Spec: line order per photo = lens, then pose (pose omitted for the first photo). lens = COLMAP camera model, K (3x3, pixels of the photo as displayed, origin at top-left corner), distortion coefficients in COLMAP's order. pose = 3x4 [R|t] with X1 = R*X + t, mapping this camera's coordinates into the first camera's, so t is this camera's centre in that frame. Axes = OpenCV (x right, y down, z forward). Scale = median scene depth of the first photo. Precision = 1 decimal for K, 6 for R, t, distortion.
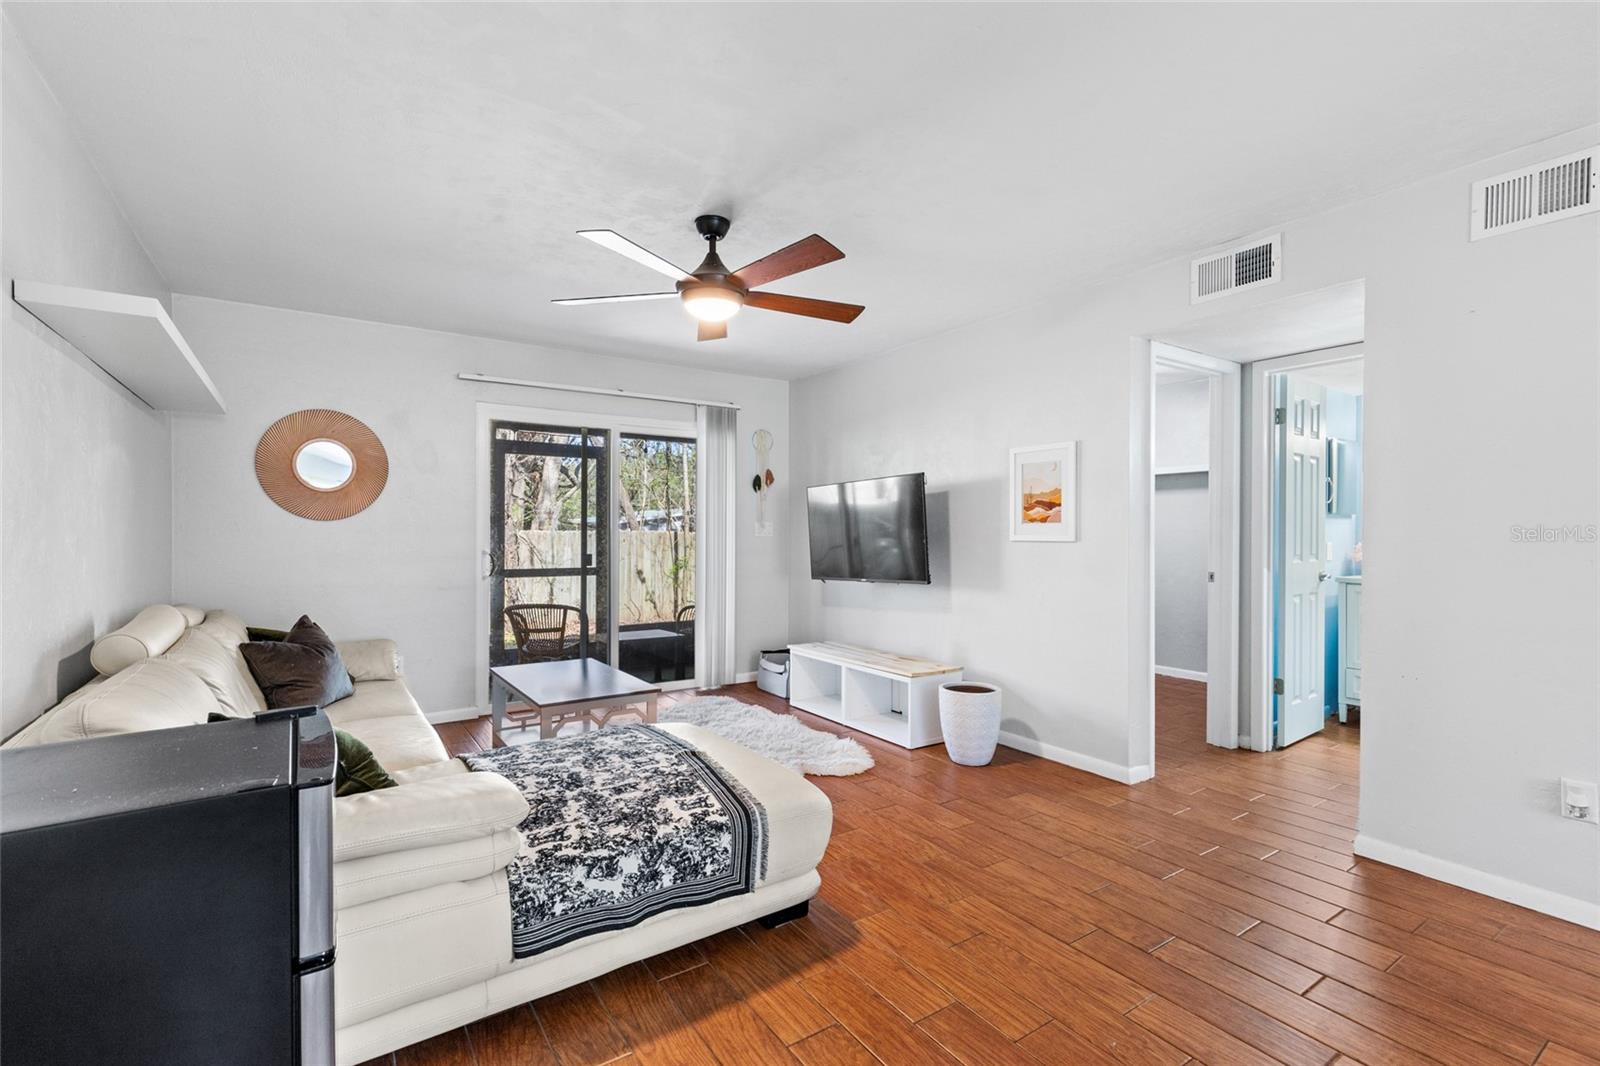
lens RADIAL K [[724.0, 0, 803.5], [0, 724.0, 532.3], [0, 0, 1]] dist [0.010437, -0.001487]
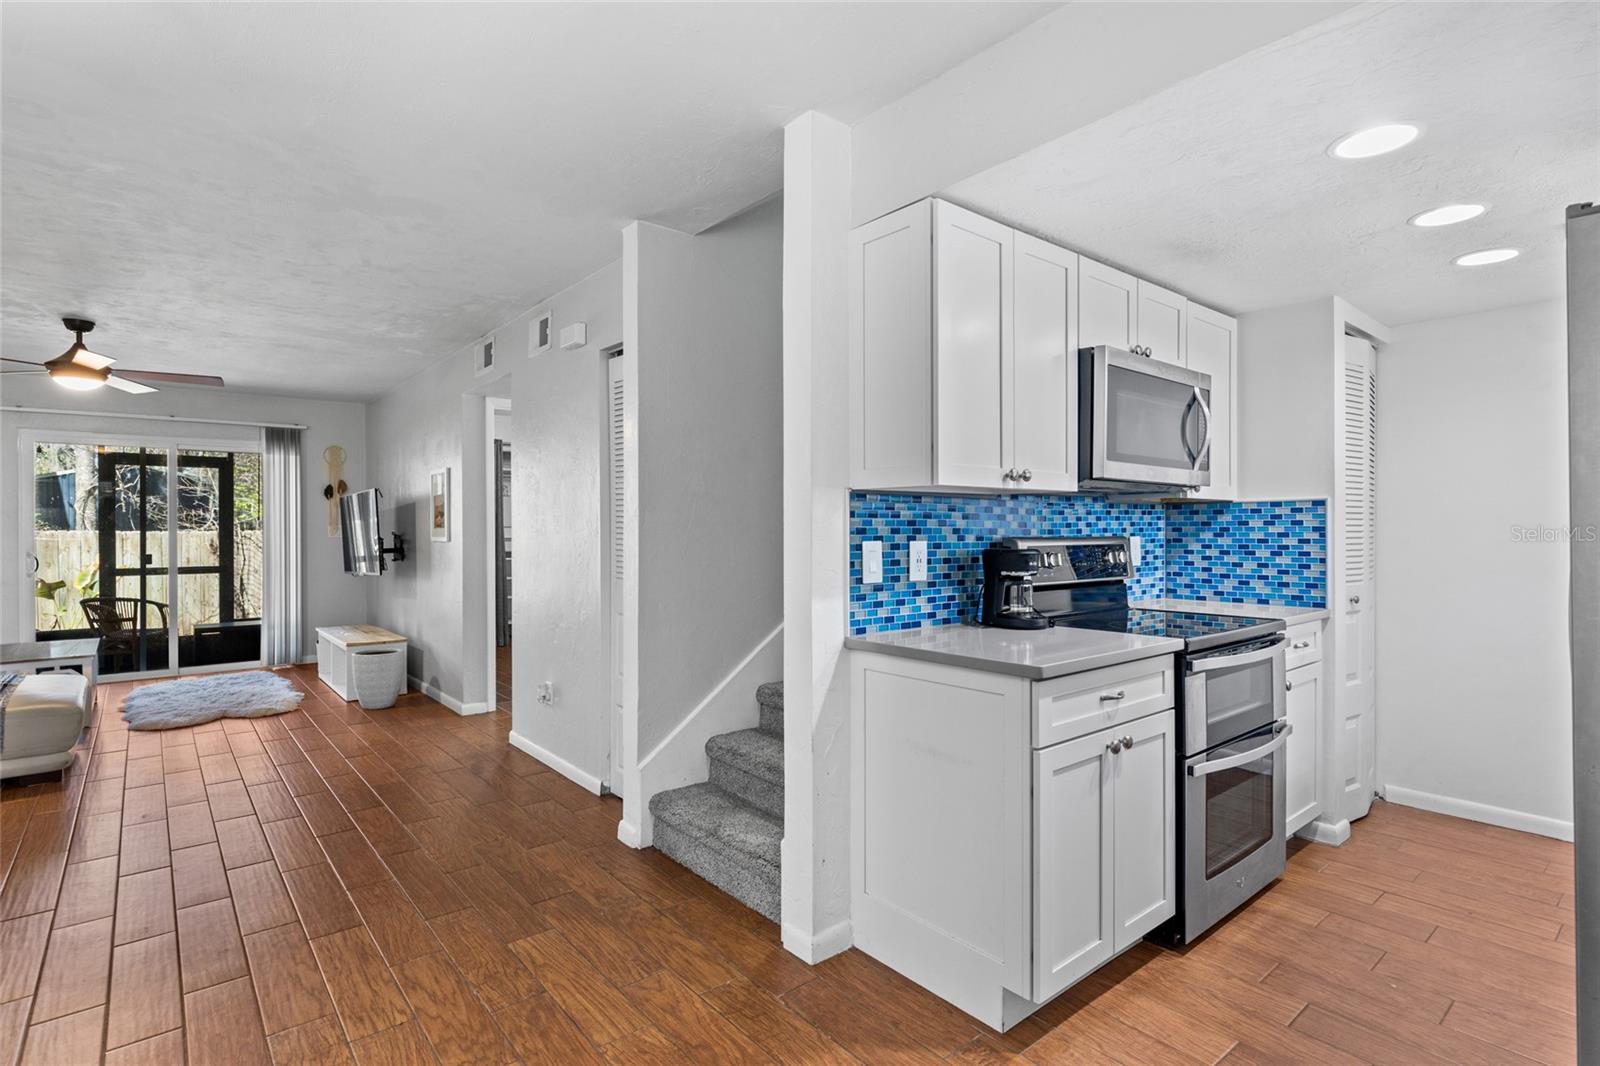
lens RADIAL K [[789.0, 0, 799.7], [0, 789.0, 528.9], [0, 0, 1]] dist [0.001593, -0.000395]
pose [[0.995356, -0.009453, 0.095801, 1.129571], [0.009131, 0.999951, 0.003795, -0.012441], [-0.095833, -0.002902, 0.995393, -0.677772]]
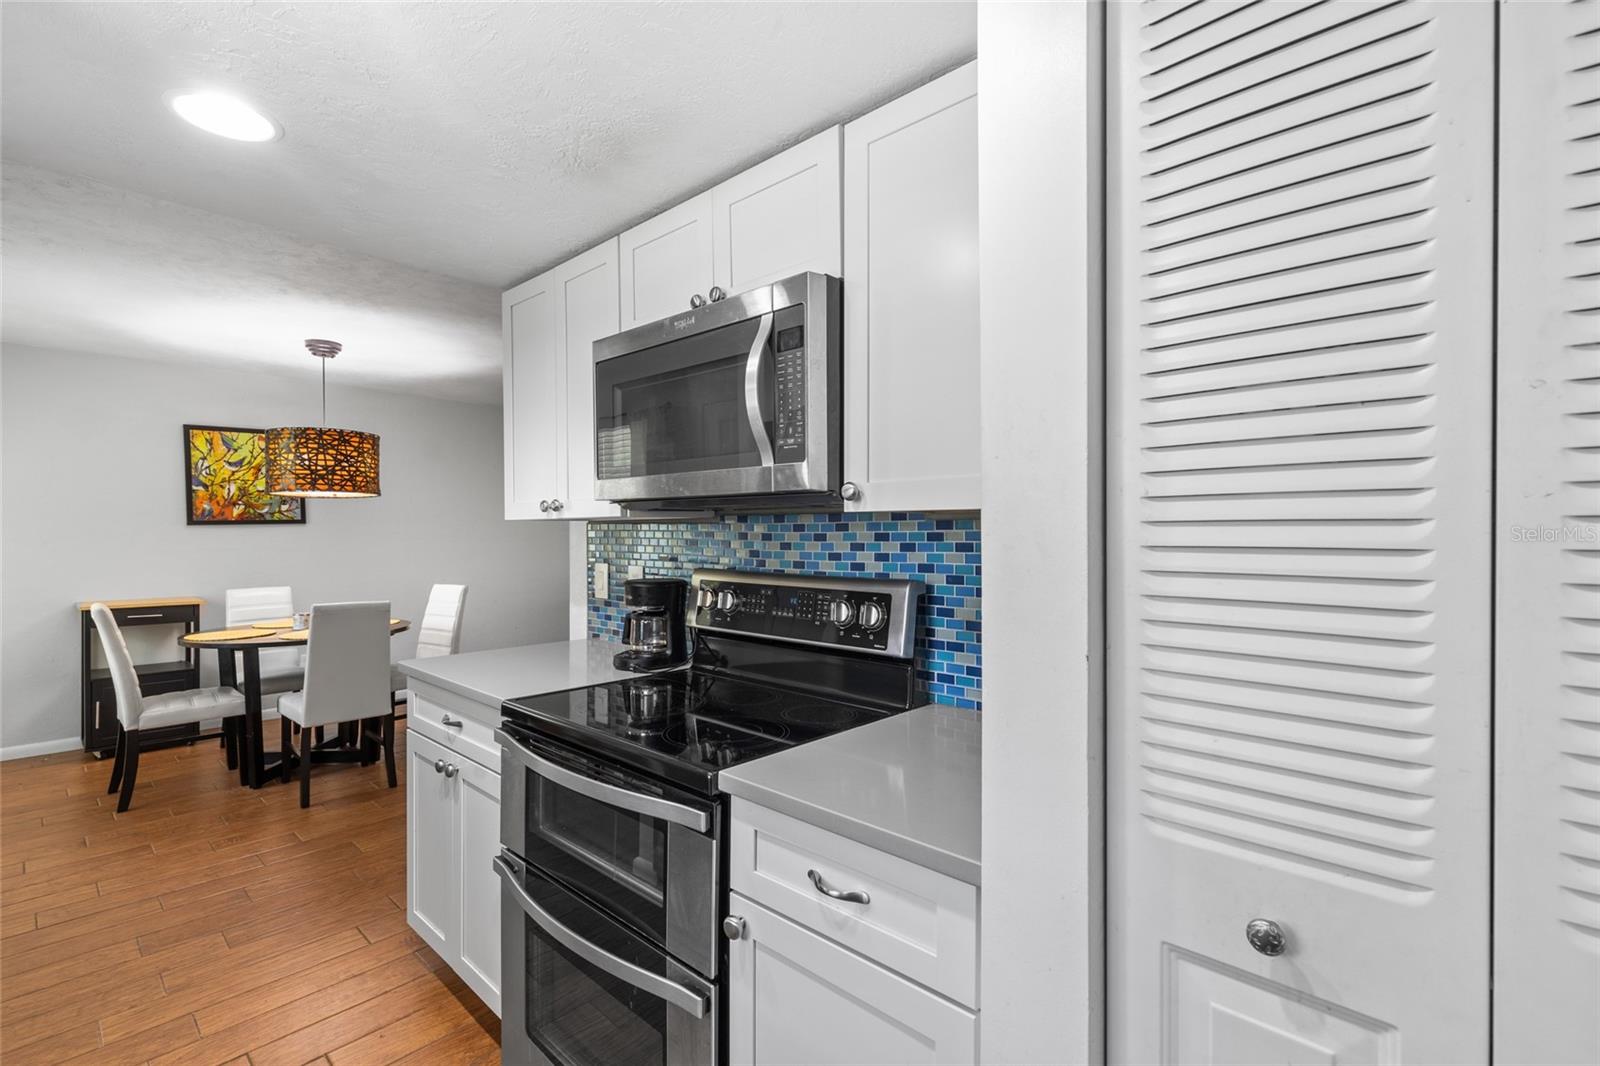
lens RADIAL K [[724.0, 0, 786.8], [0, 724.0, 538.0], [0, 0, 1]] dist [0.010437, -0.001487]
pose [[0.212871, 0.000859, -0.977080, 2.214852], [0.004268, 0.999989, 0.001809, -0.027982], [0.977071, -0.004555, 0.212865, 0.169981]]
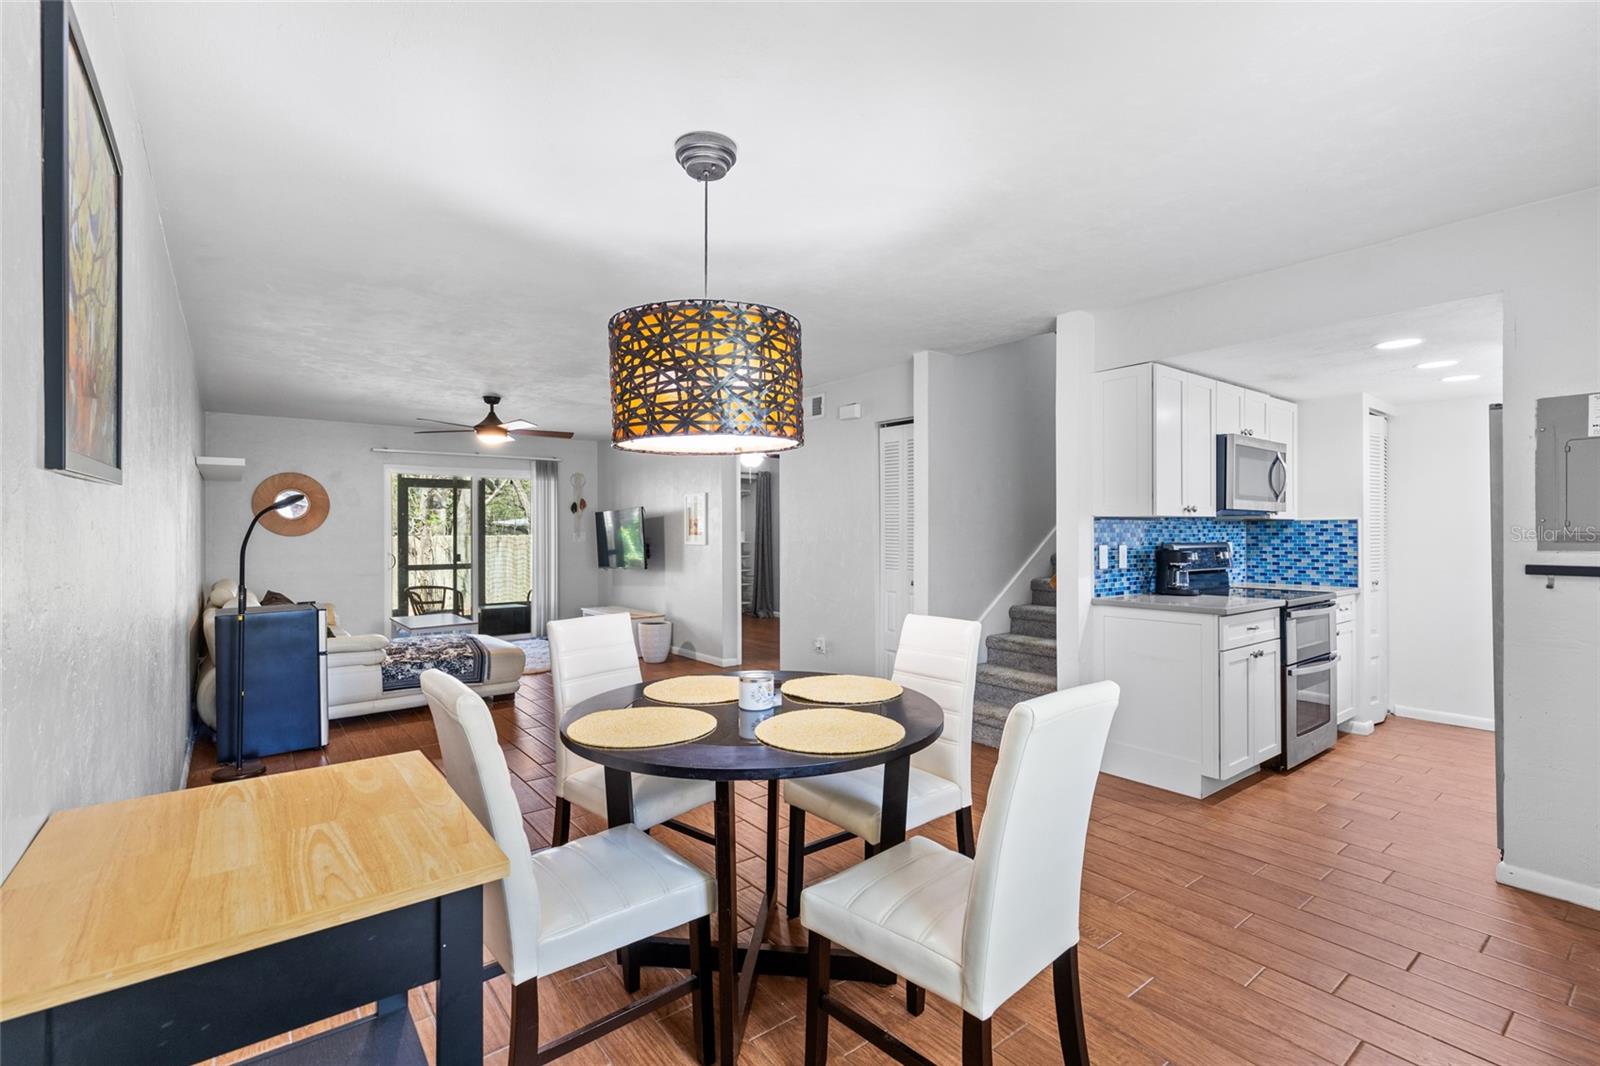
lens RADIAL K [[724.0, 0, 799.3], [0, 724.0, 529.2], [0, 0, 1]] dist [0.010437, -0.001487]
pose [[0.997720, -0.008877, 0.066902, 0.626796], [0.009046, 0.999957, -0.002214, -0.027879], [-0.066879, 0.002814, 0.997757, -1.177149]]
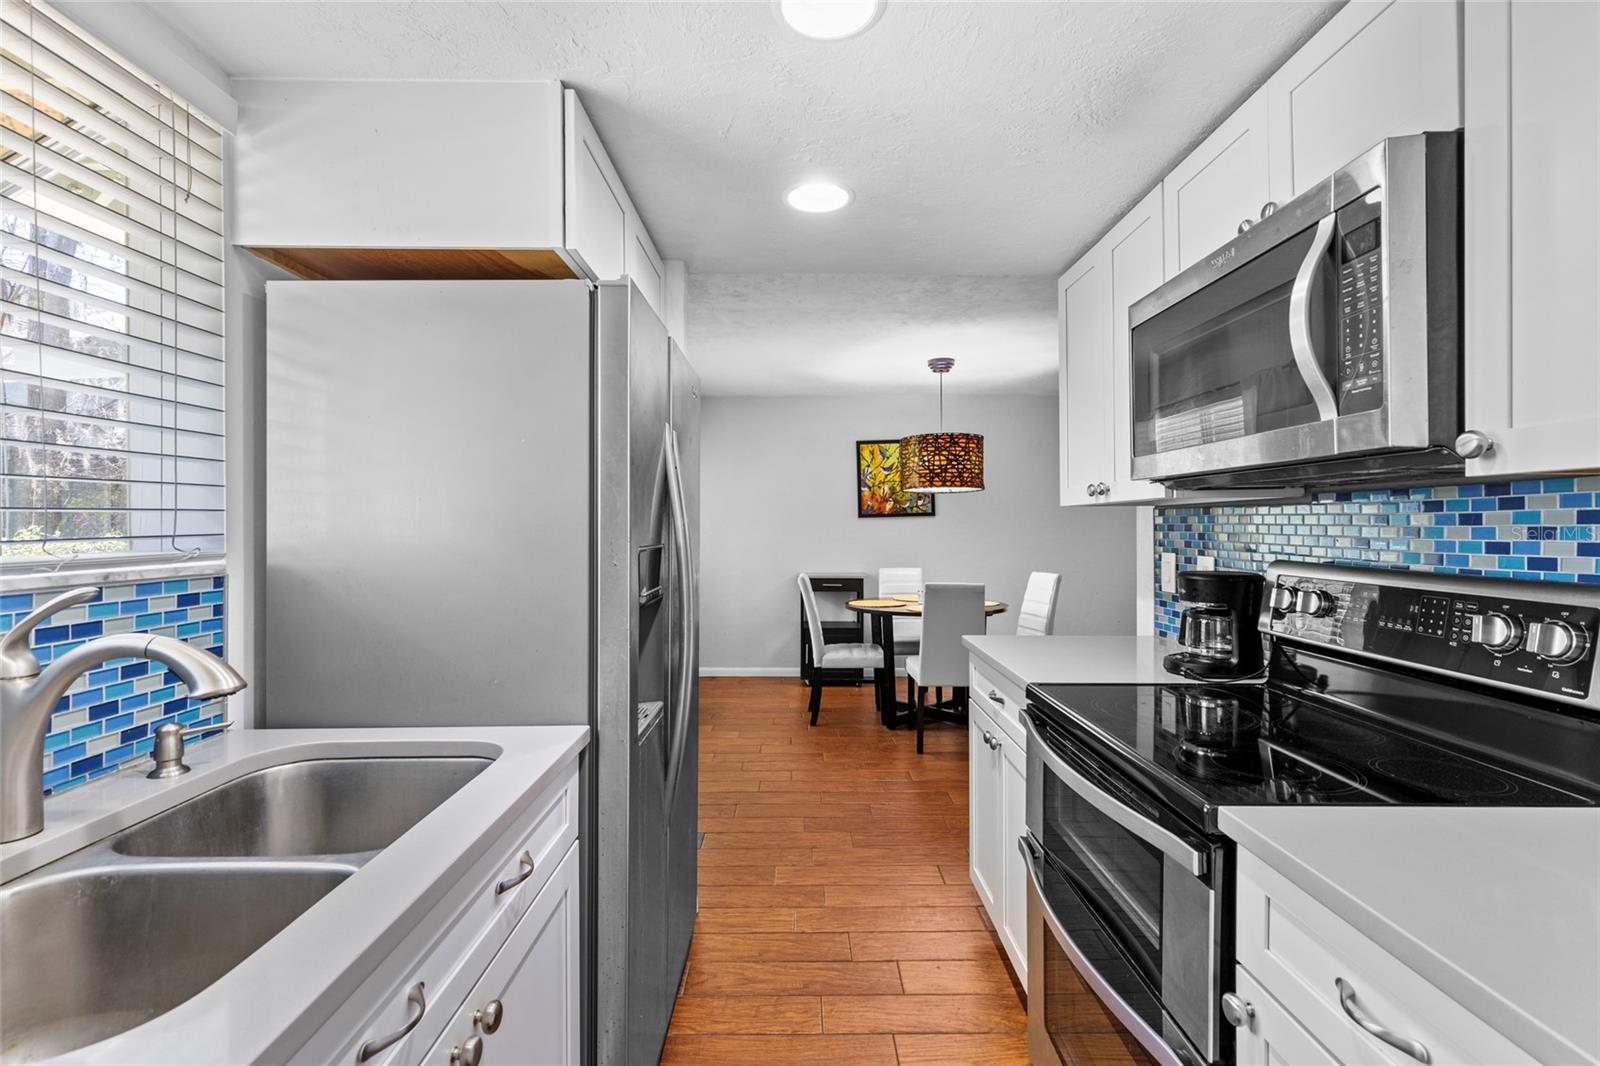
lens RADIAL K [[724.0, 0, 795.8], [0, 724.0, 526.1], [0, 0, 1]] dist [0.010437, -0.001487]
pose [[-0.564484, -0.006388, -0.825419, 2.185861], [-0.000579, 0.999973, -0.007343, -0.019531], [0.825444, -0.003667, -0.564472, 0.249874]]
